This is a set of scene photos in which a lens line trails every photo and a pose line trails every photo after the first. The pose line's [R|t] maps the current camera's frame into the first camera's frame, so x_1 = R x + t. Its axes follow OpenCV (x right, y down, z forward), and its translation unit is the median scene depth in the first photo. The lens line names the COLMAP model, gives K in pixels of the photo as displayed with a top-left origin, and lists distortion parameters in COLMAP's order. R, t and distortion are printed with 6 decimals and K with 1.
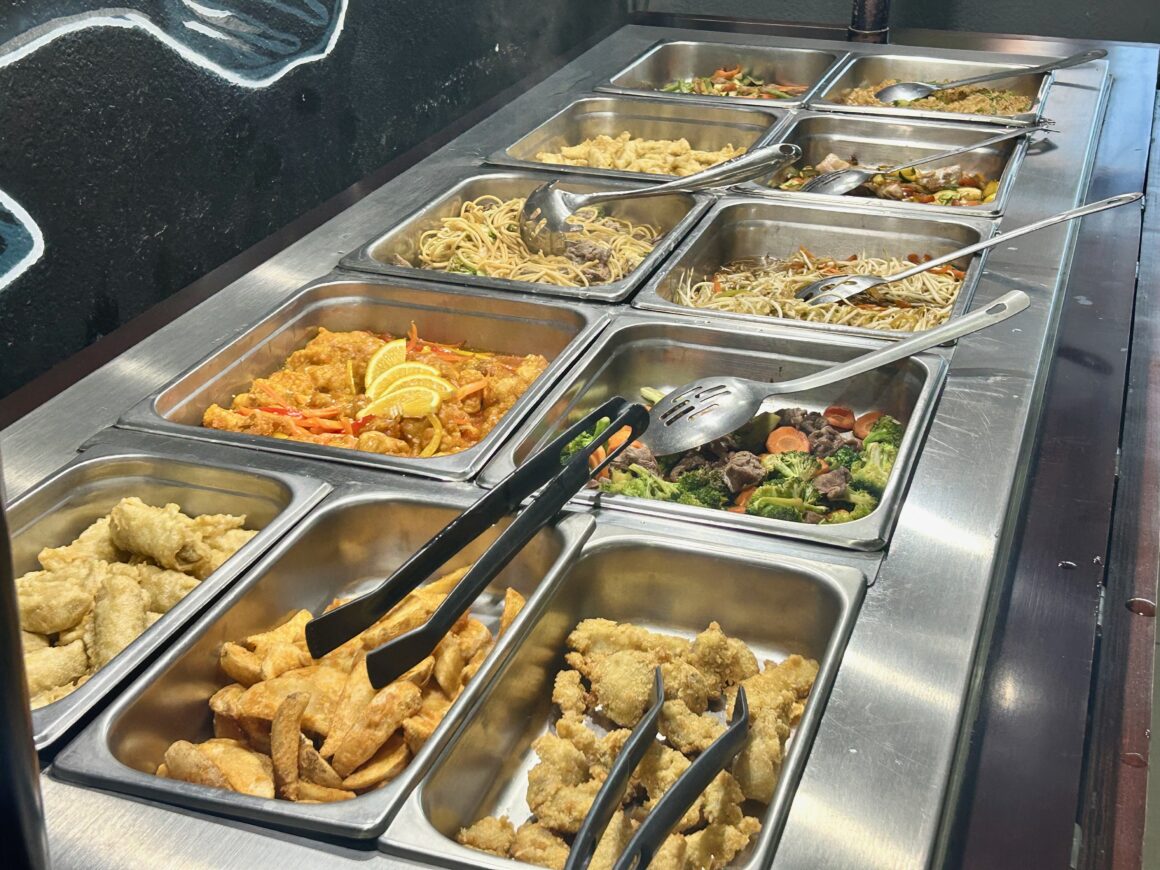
lens RADIAL K [[1667.6, 0, 580.0], [0, 1667.6, 435.0], [0, 0, 1]] dist [0.006131, 0.008600]
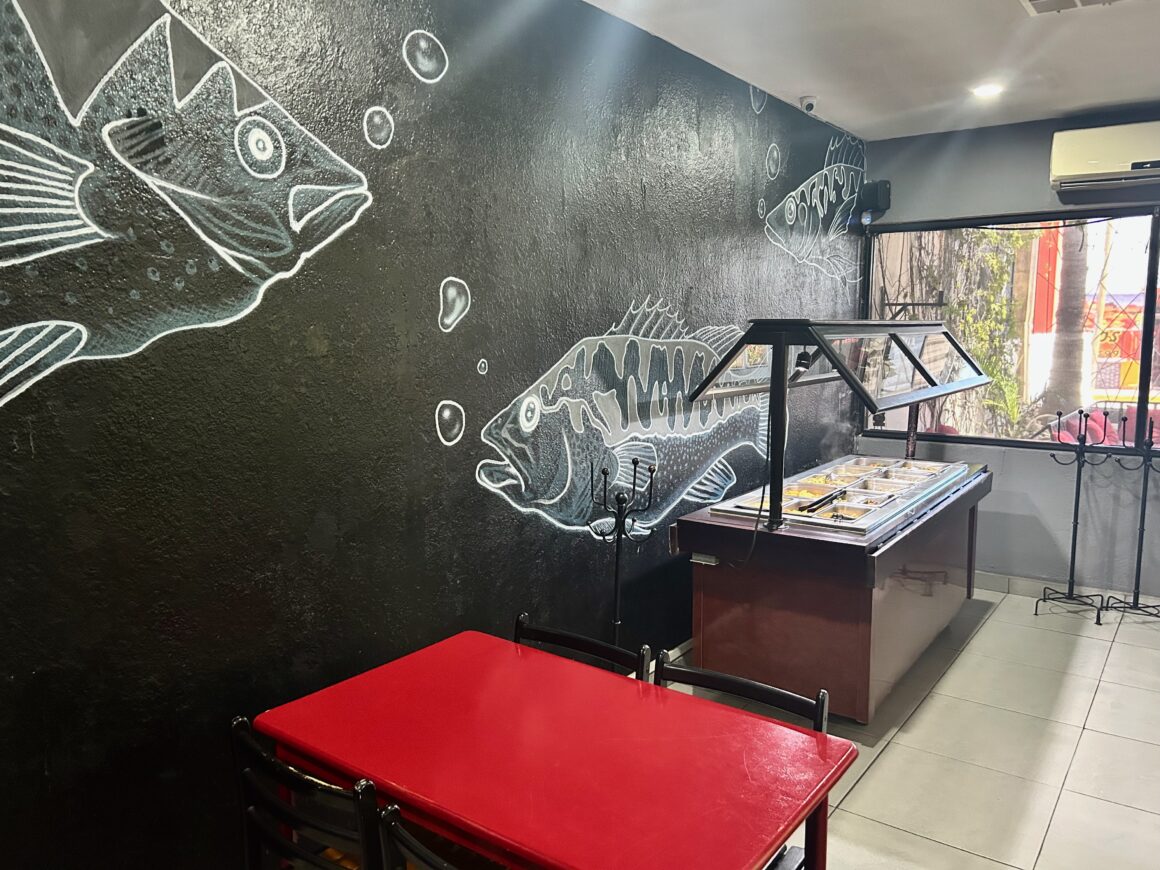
lens RADIAL K [[869.5, 0, 580.0], [0, 869.5, 435.0], [0, 0, 1]] dist [0.000181, 0.000019]
pose [[0.953188, 0.031722, -0.300710, 0.043683], [-0.122552, 0.949671, -0.288282, 0.541802], [0.276430, 0.311639, 0.909102, -1.539122]]
